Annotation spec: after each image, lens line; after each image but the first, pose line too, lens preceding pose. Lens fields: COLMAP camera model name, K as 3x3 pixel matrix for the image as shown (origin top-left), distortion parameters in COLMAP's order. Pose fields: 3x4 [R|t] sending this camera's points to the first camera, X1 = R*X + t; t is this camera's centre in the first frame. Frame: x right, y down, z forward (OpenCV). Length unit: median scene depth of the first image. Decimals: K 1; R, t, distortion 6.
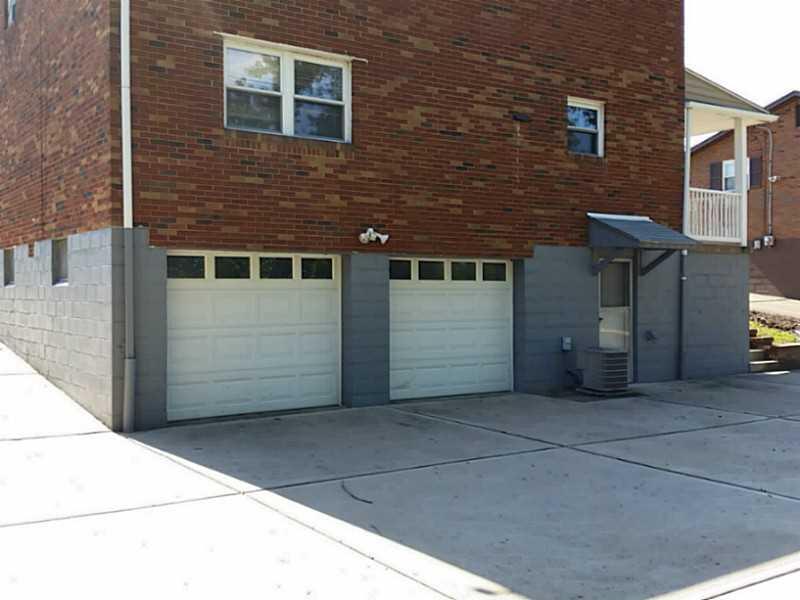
lens RADIAL K [[911.0, 0, 400.0], [0, 911.0, 300.0], [0, 0, 1]] dist [0.149996, -0.543810]
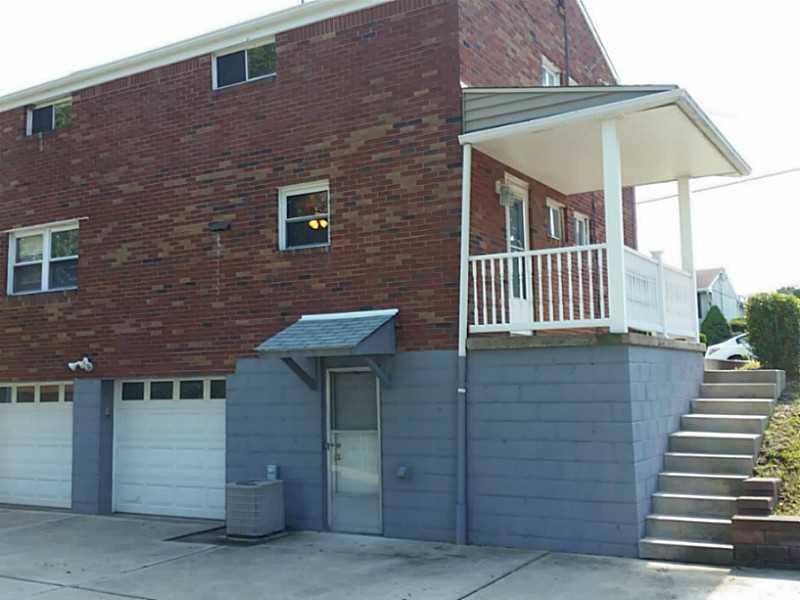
lens RADIAL K [[911.0, 0, 400.0], [0, 911.0, 300.0], [0, 0, 1]] dist [0.149996, -0.543810]
pose [[0.394787, -0.104871, -0.912768, 1.091379], [0.004260, 0.993663, -0.112322, -0.016333], [0.918763, 0.040455, 0.392731, 0.820203]]
